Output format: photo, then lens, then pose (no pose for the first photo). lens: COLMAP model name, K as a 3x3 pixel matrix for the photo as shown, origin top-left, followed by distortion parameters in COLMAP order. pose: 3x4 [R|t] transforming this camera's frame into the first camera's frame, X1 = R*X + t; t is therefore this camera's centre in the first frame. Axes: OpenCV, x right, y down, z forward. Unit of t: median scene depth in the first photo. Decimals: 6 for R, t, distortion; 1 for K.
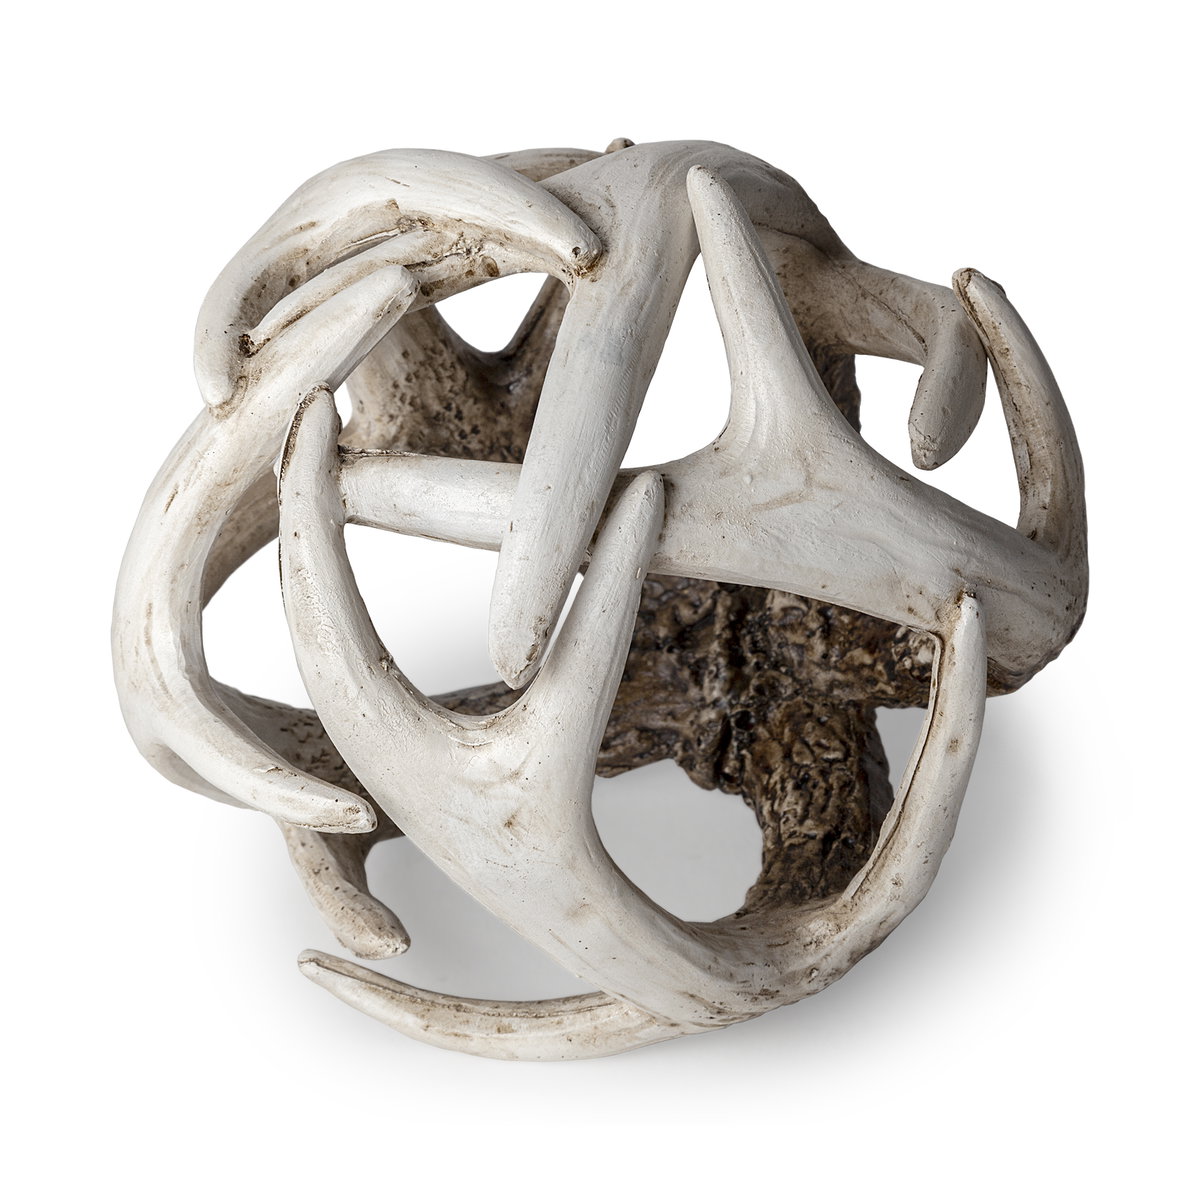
lens RADIAL K [[3917.1, 0, 606.4], [0, 3917.1, 609.6], [0, 0, 1]] dist [0.032250, 0.000000]
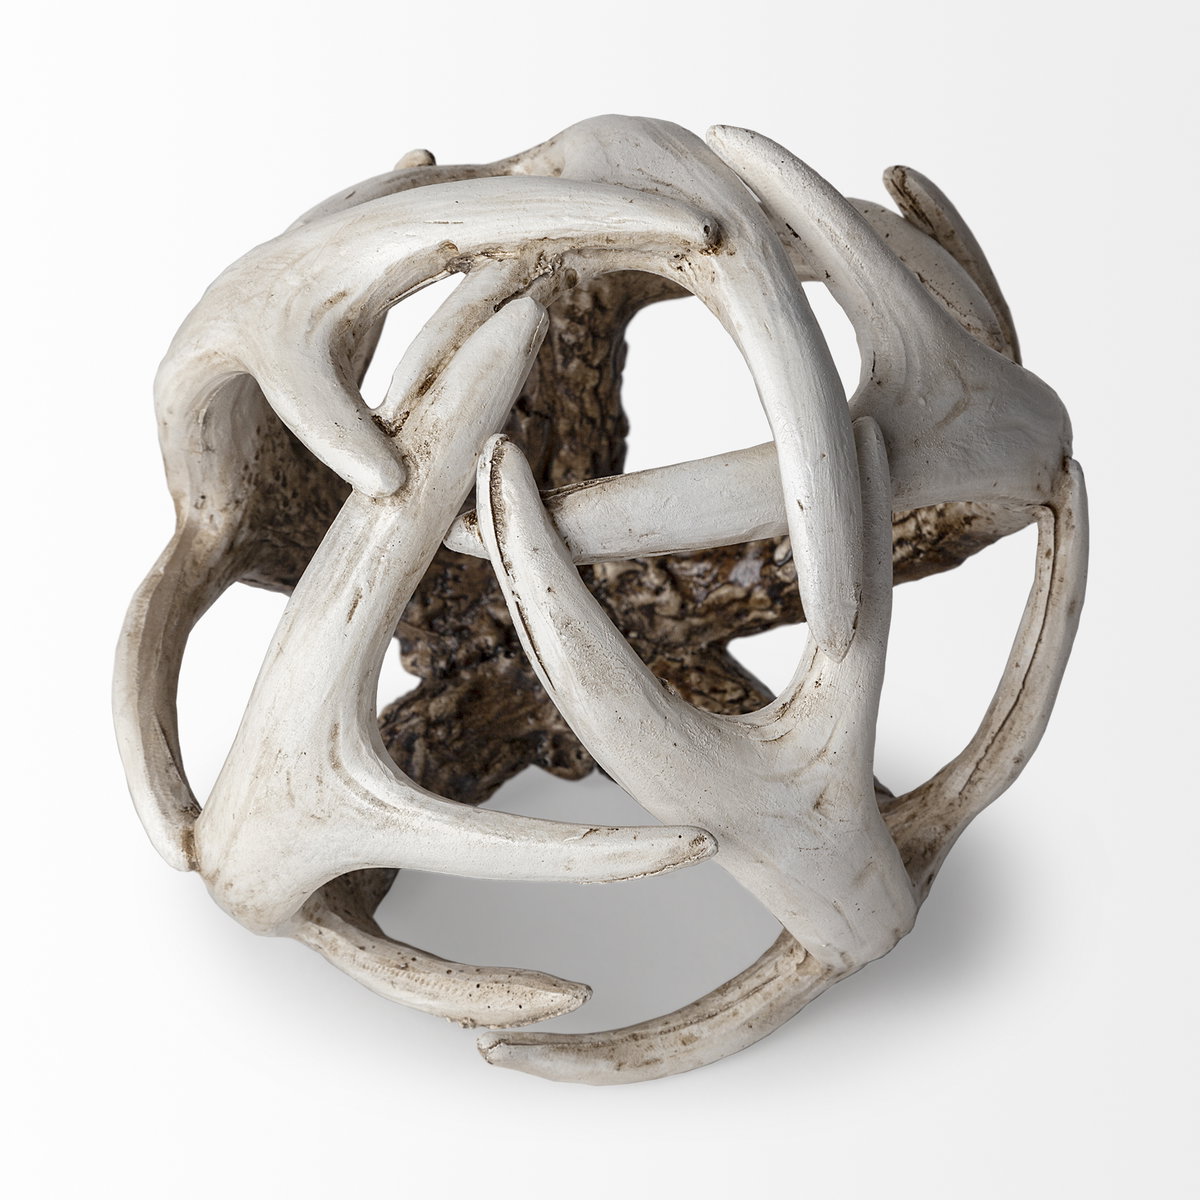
lens RADIAL K [[3917.1, 0, 603.9], [0, 3917.1, 591.1], [0, 0, 1]] dist [0.032250, 0.000000]
pose [[0.850136, -0.301487, 0.431710, -0.429736], [0.304534, 0.950350, 0.063984, -0.067881], [-0.429566, 0.077075, 0.899740, 0.119978]]
